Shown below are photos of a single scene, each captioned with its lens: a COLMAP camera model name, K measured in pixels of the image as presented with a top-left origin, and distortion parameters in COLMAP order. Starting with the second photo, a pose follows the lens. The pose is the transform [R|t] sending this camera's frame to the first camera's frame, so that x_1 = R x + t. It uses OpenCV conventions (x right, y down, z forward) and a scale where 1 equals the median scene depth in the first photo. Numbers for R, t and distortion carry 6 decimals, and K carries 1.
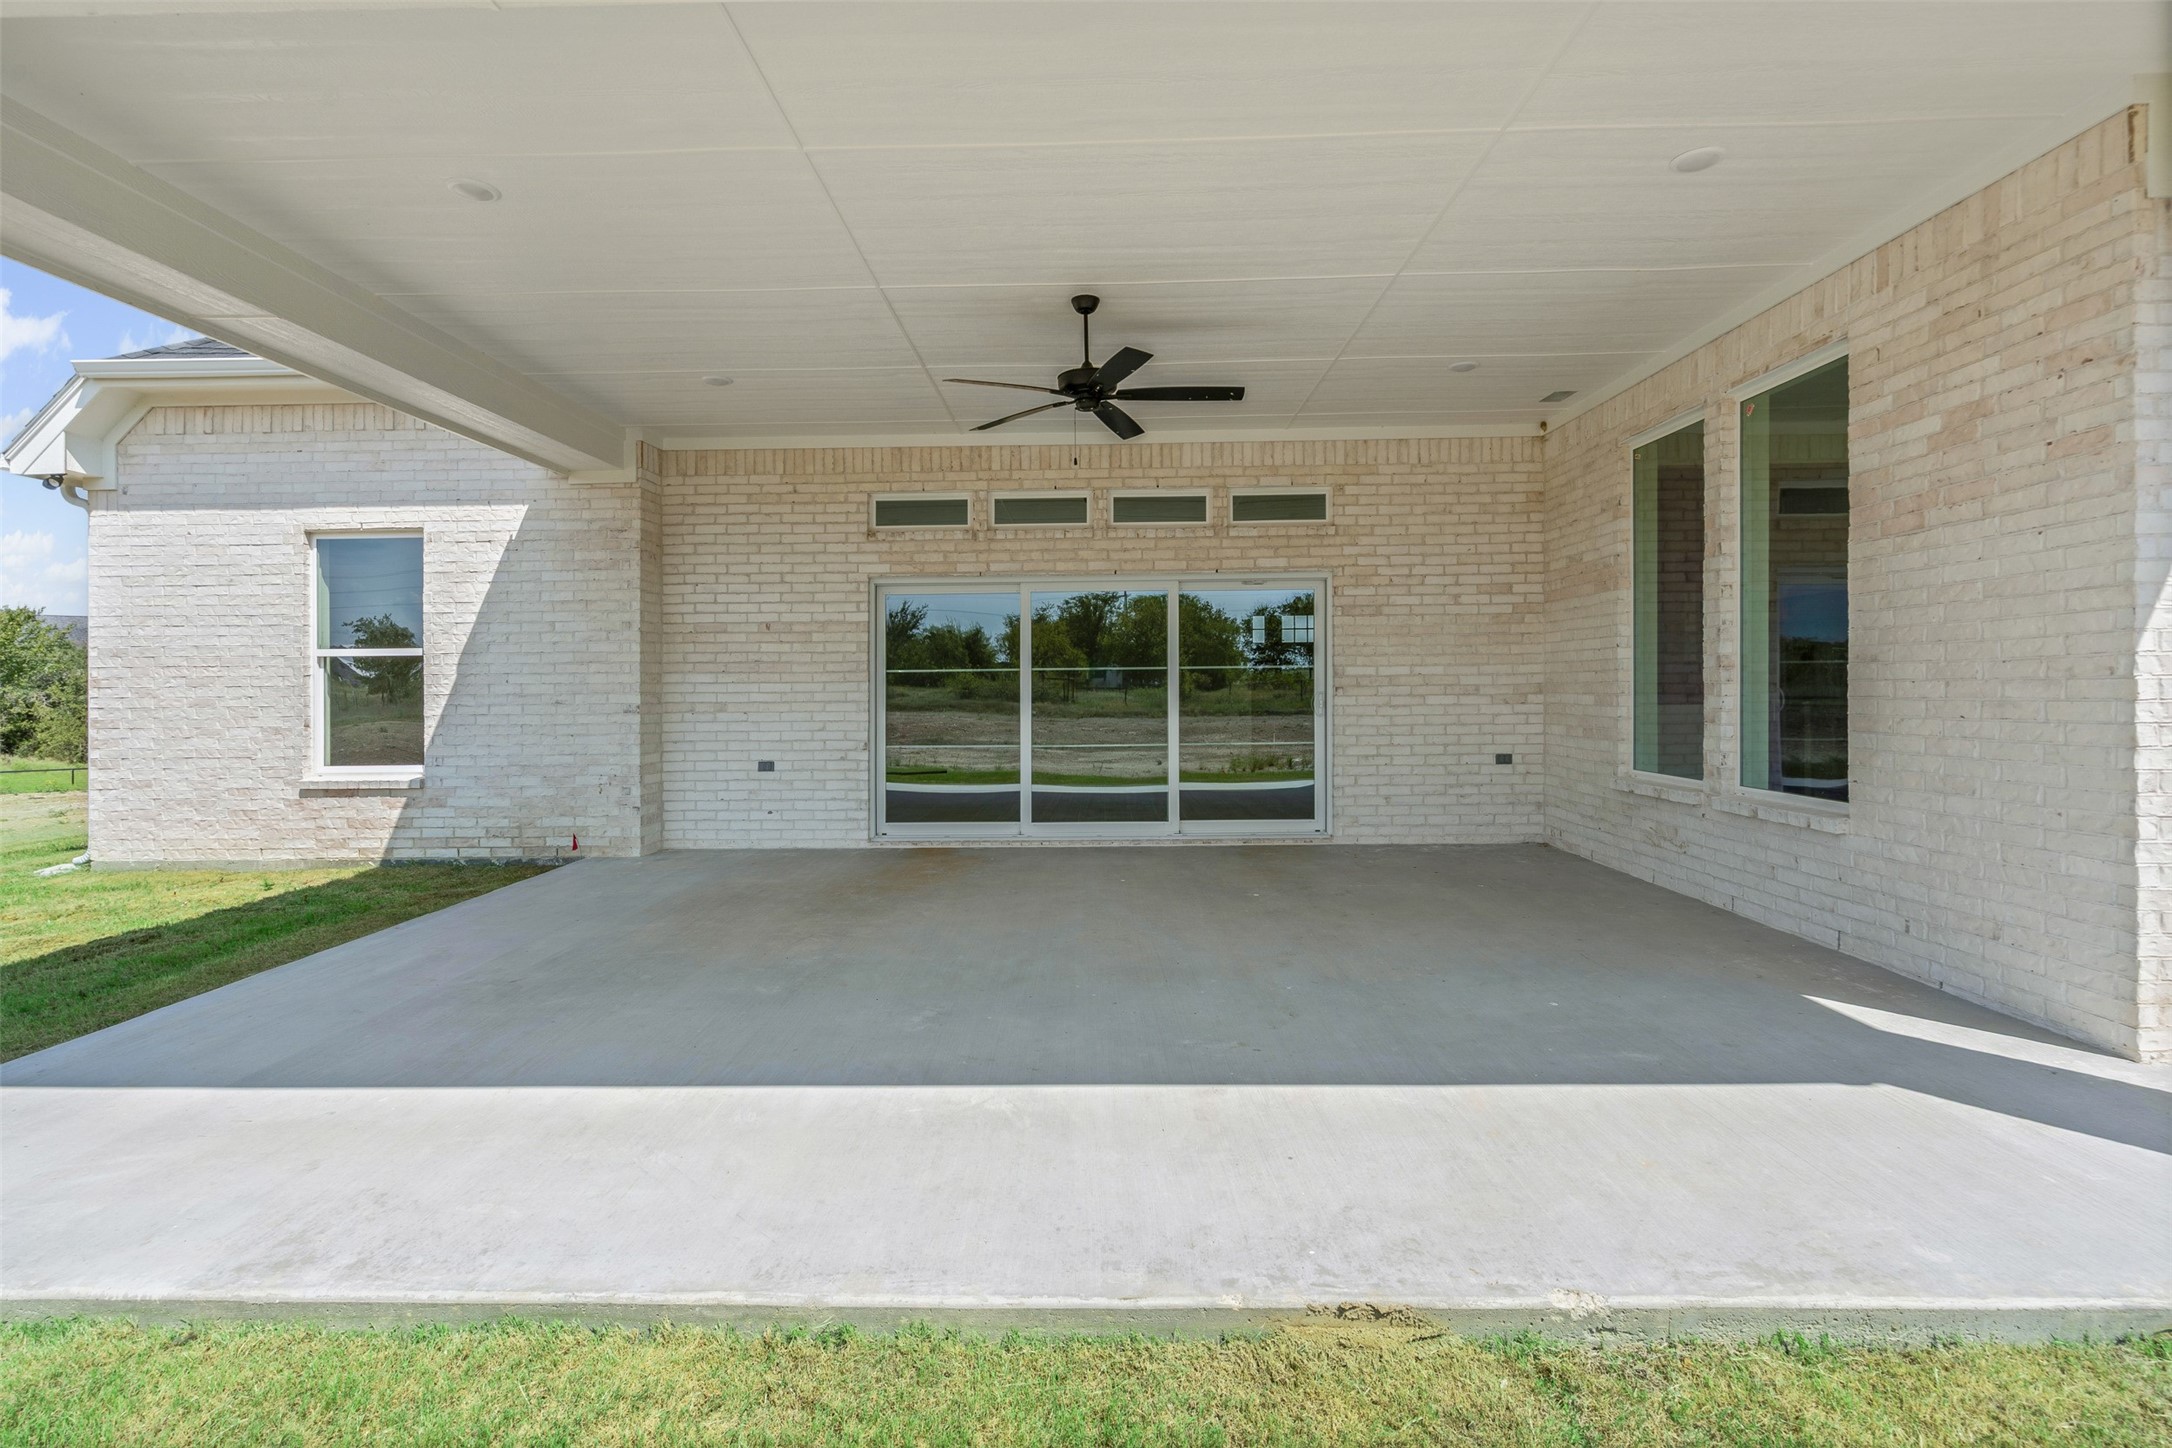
lens RADIAL K [[1002.4, 0, 1084.9], [0, 1002.4, 695.9], [0, 0, 1]] dist [-0.002814, 0.000181]
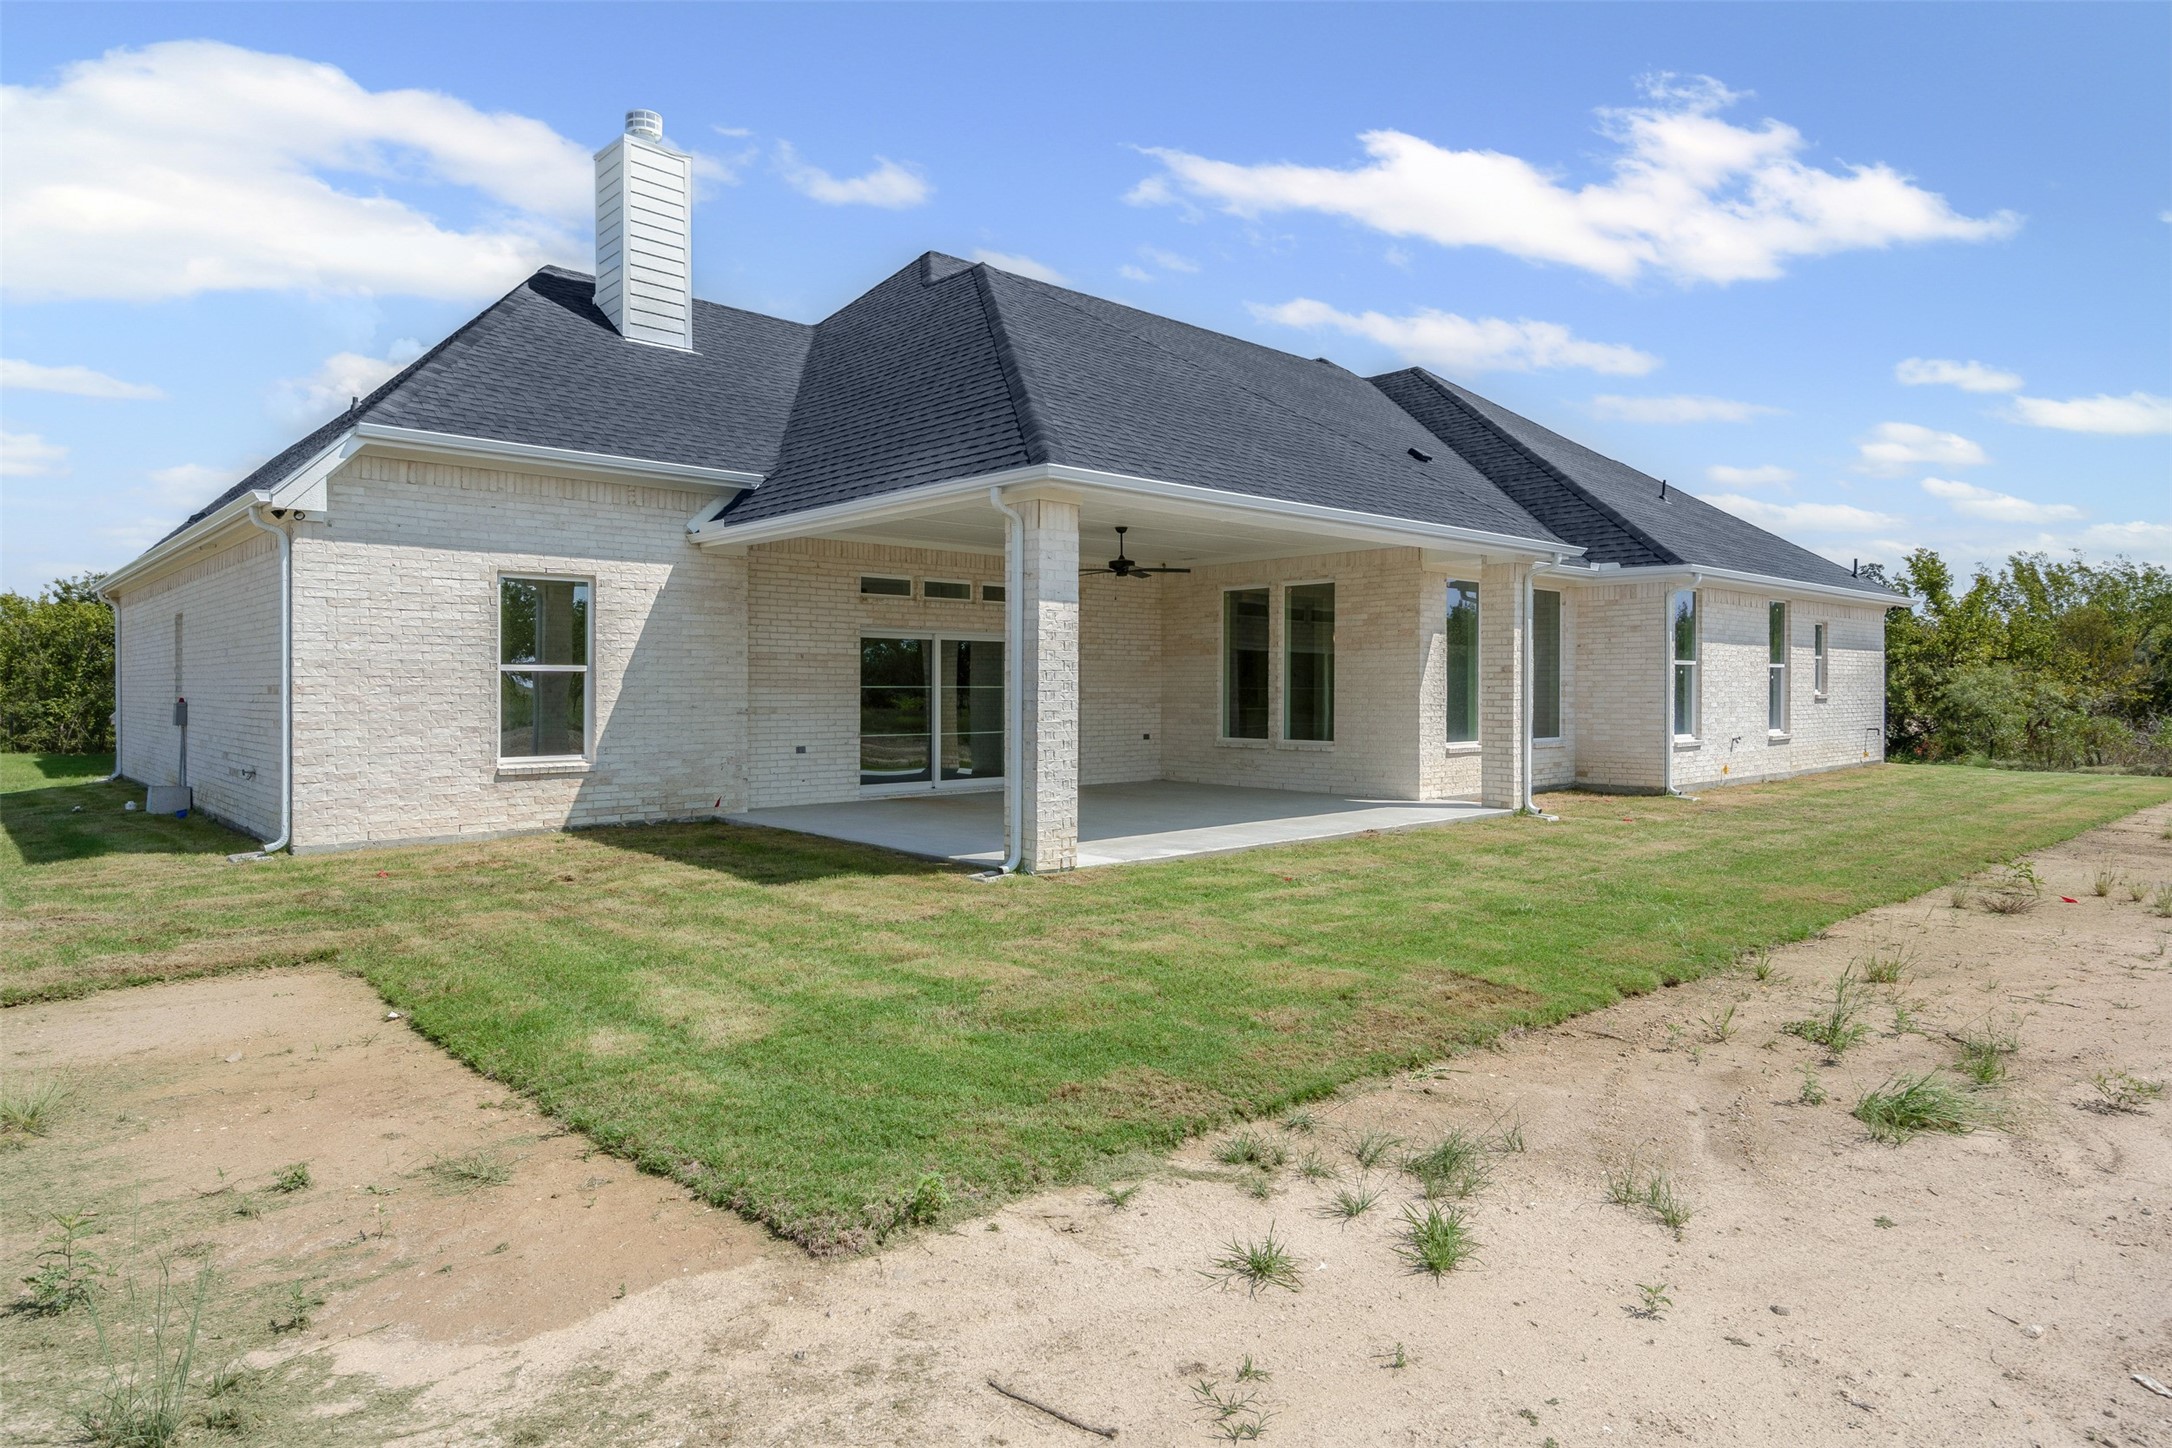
lens RADIAL K [[1247.7, 0, 1086.0], [0, 1247.7, 724.0], [0, 0, 1]] dist [0.000237, -0.000172]
pose [[0.720252, -0.009138, 0.693652, -1.341457], [-0.000503, 0.999906, 0.013695, 0.006158], [-0.693712, -0.010213, 0.720180, -0.650375]]
